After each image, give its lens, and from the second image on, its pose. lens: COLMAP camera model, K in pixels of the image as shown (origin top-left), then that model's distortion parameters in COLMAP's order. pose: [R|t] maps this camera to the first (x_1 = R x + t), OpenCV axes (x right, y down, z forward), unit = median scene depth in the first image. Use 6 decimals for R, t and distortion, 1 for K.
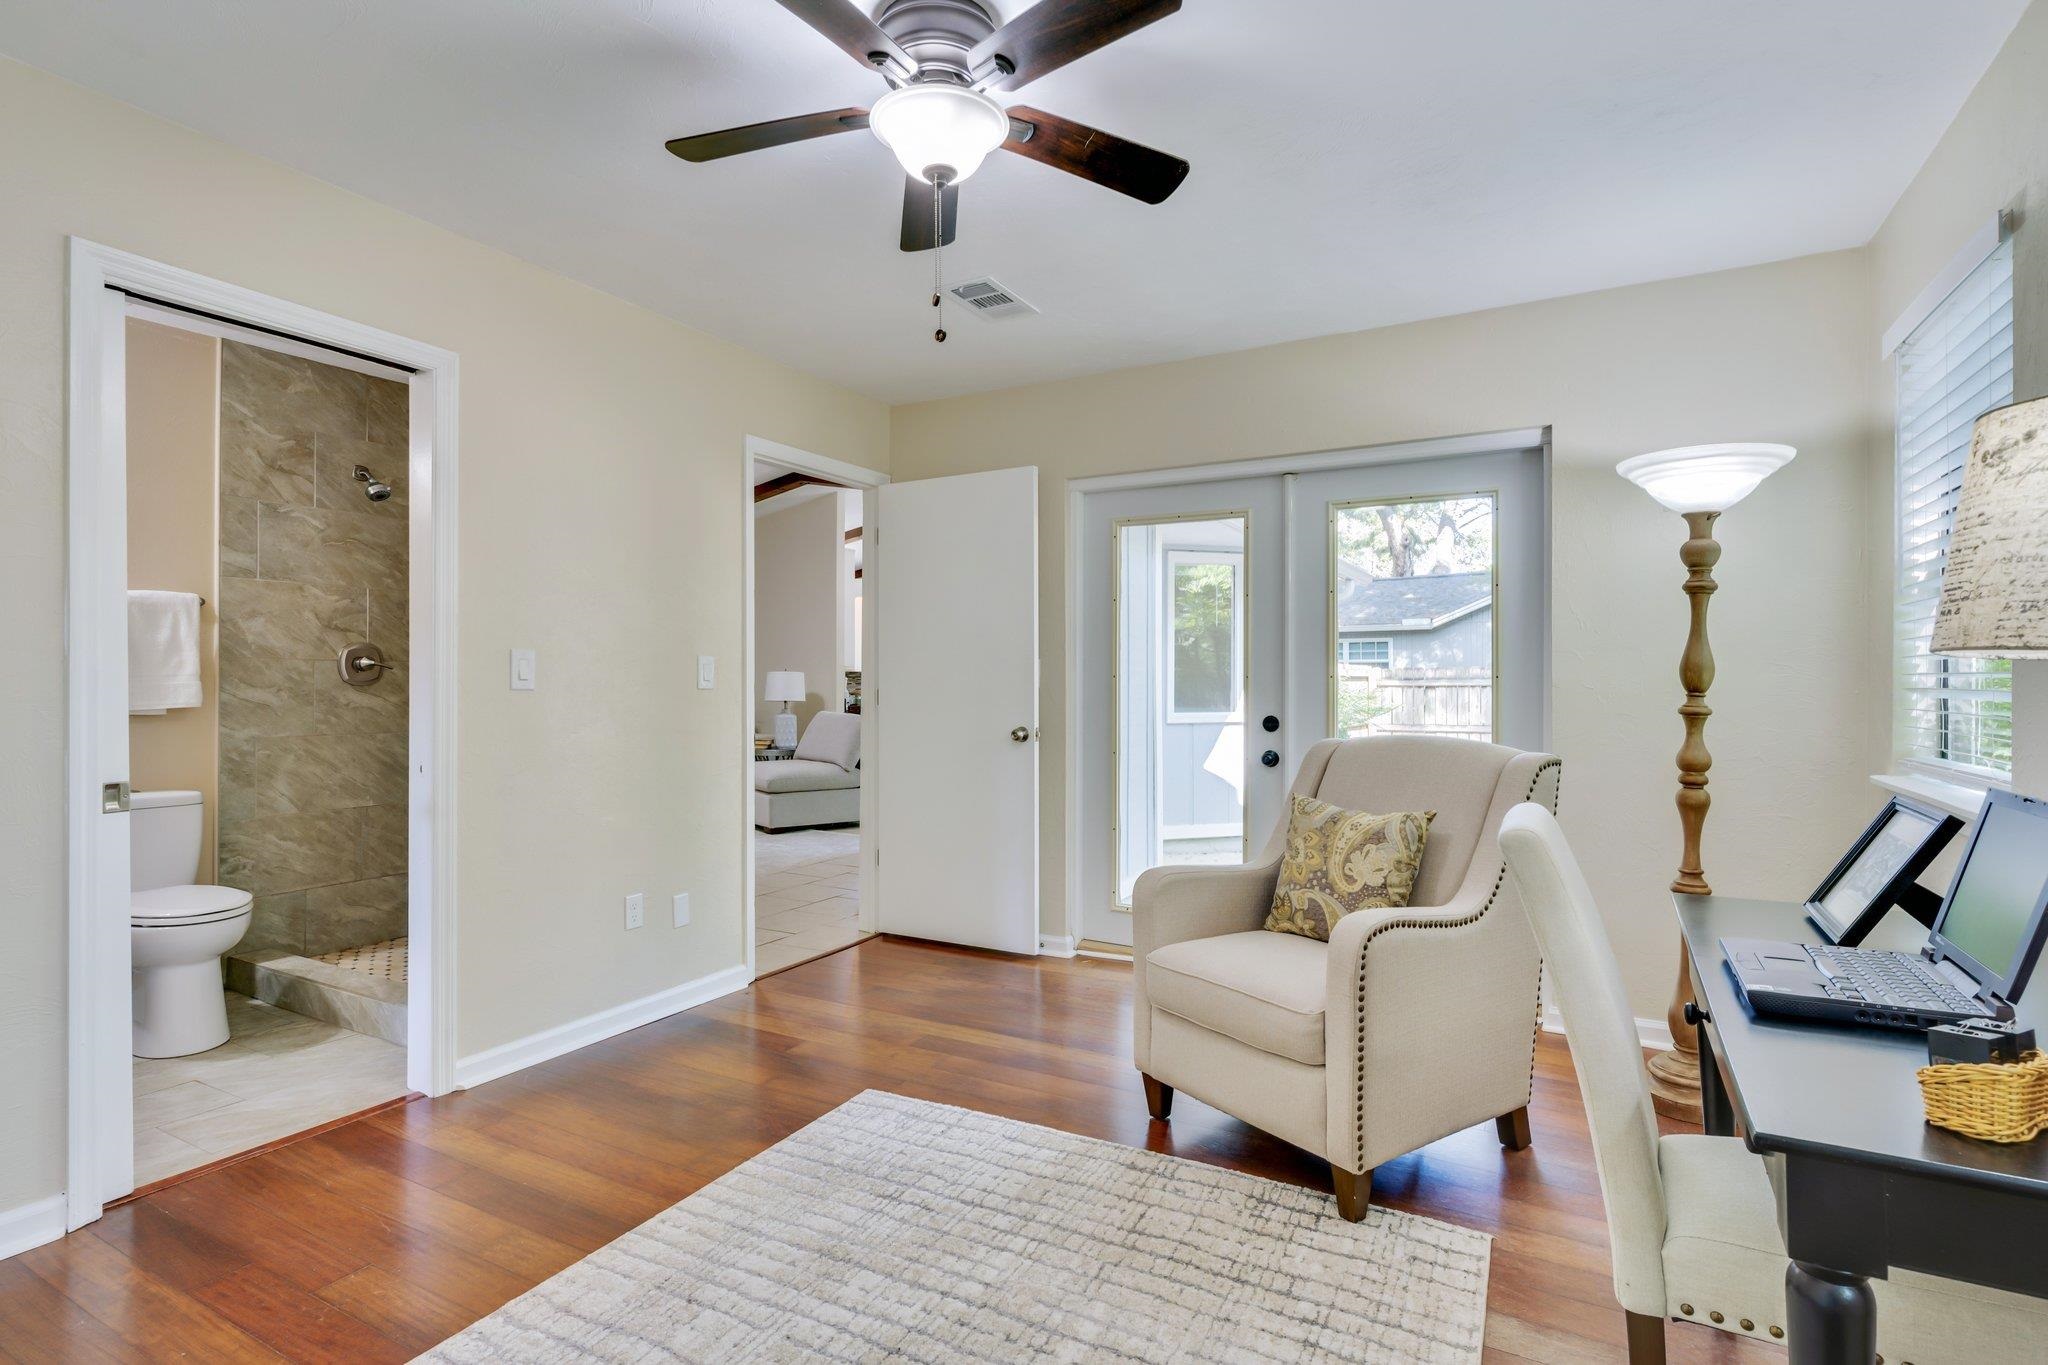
lens RADIAL K [[984.7, 0, 1031.2], [0, 984.7, 670.9], [0, 0, 1]] dist [-0.000181, -0.001037]
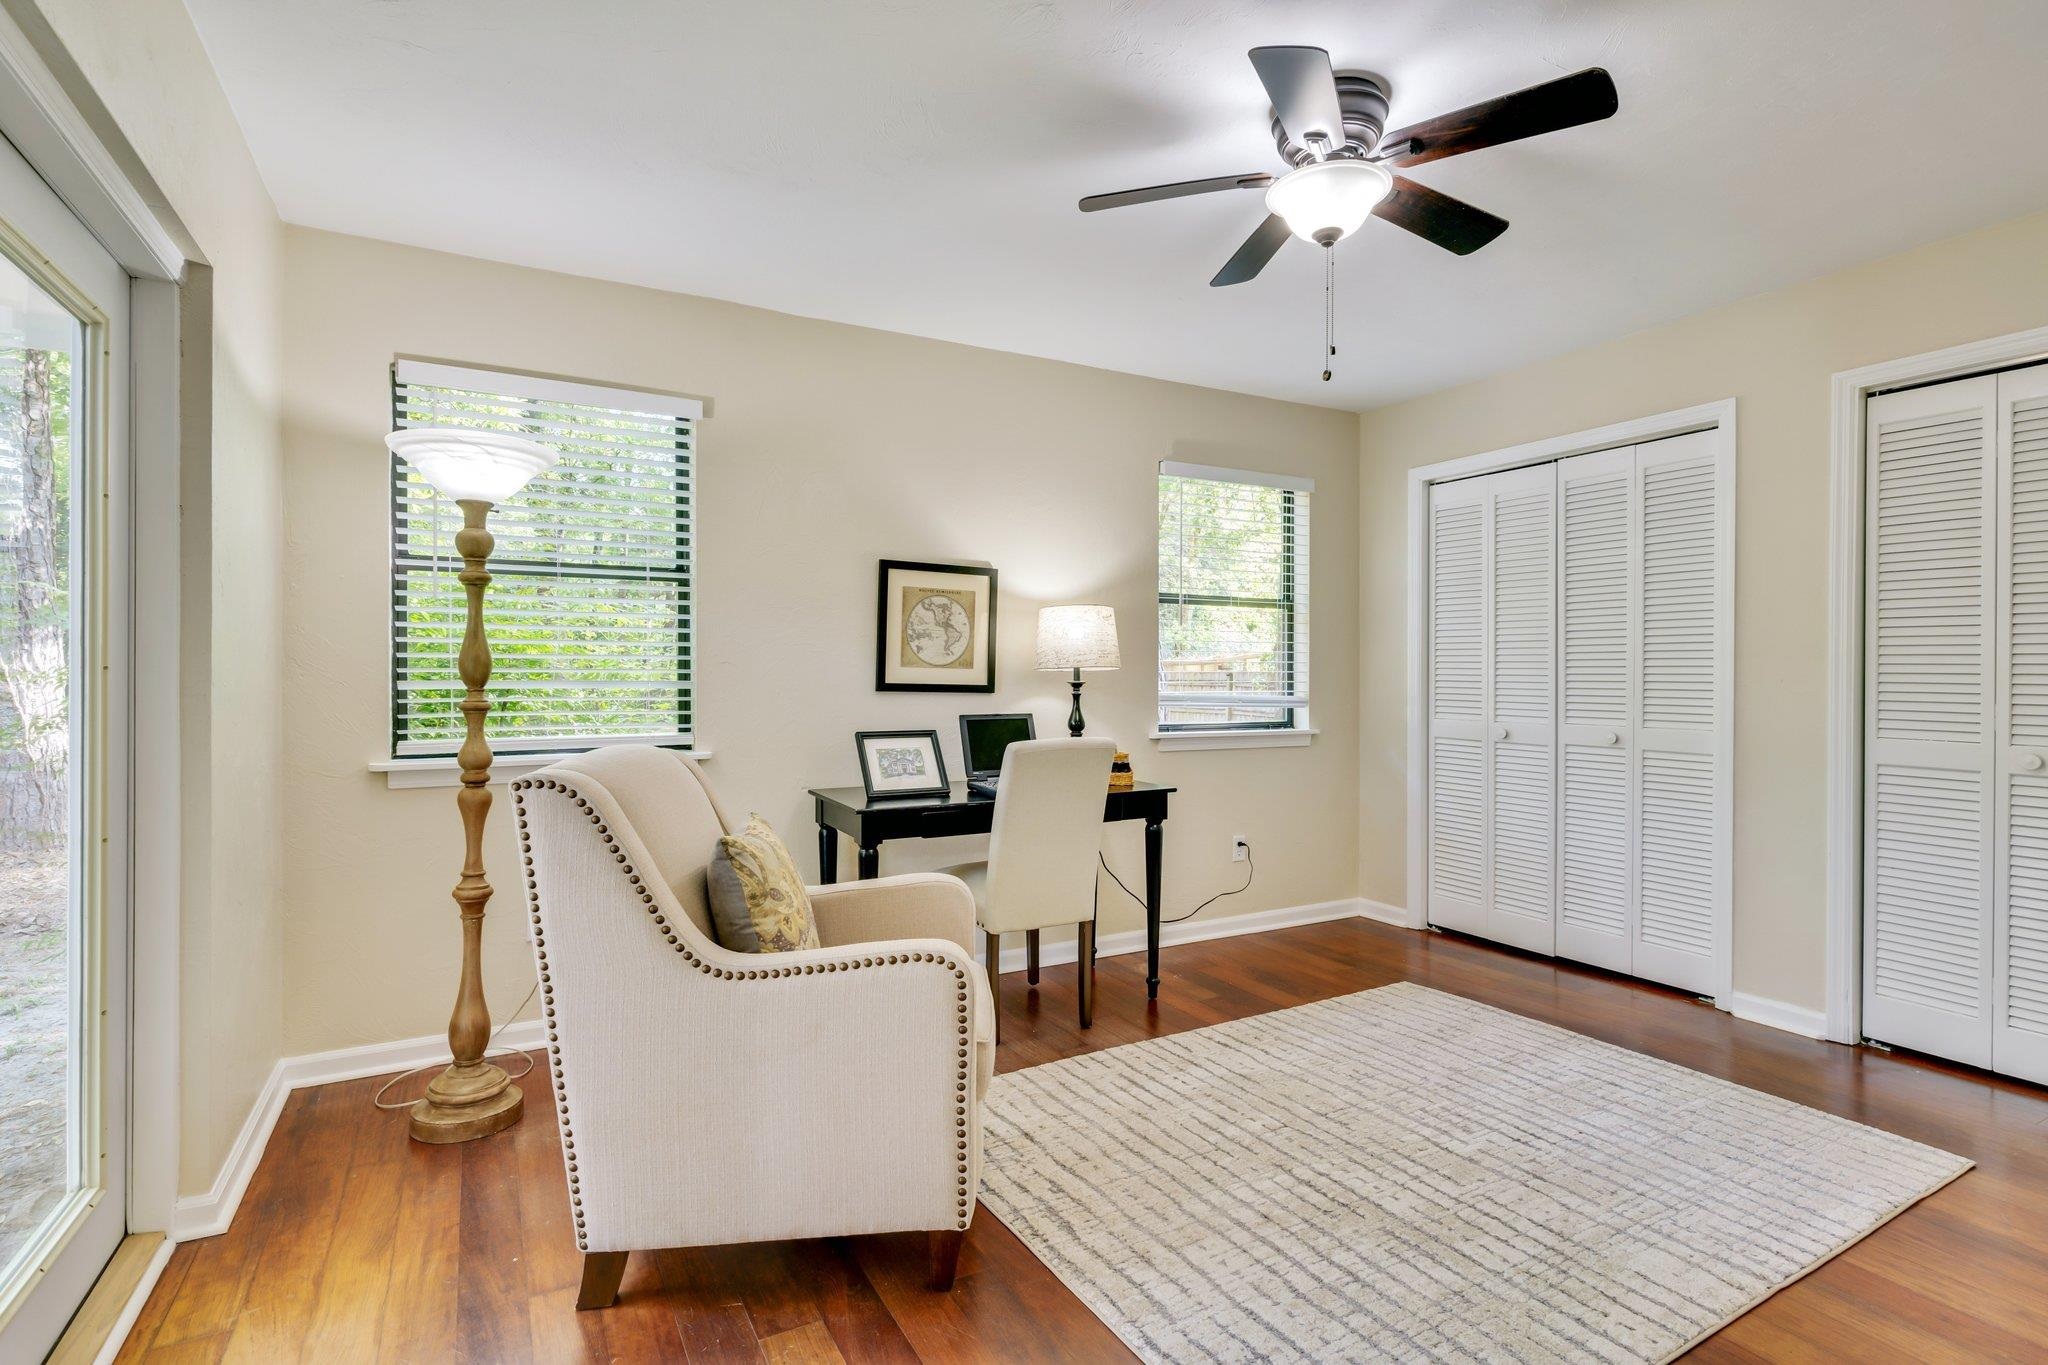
lens RADIAL K [[984.7, 0, 1018.6], [0, 984.7, 682.9], [0, 0, 1]] dist [-0.000181, -0.001037]
pose [[-0.839762, -0.004272, 0.542938, -0.358933], [-0.000540, 0.999975, 0.007033, 0.014209], [-0.542954, 0.005613, -0.839744, 1.871904]]
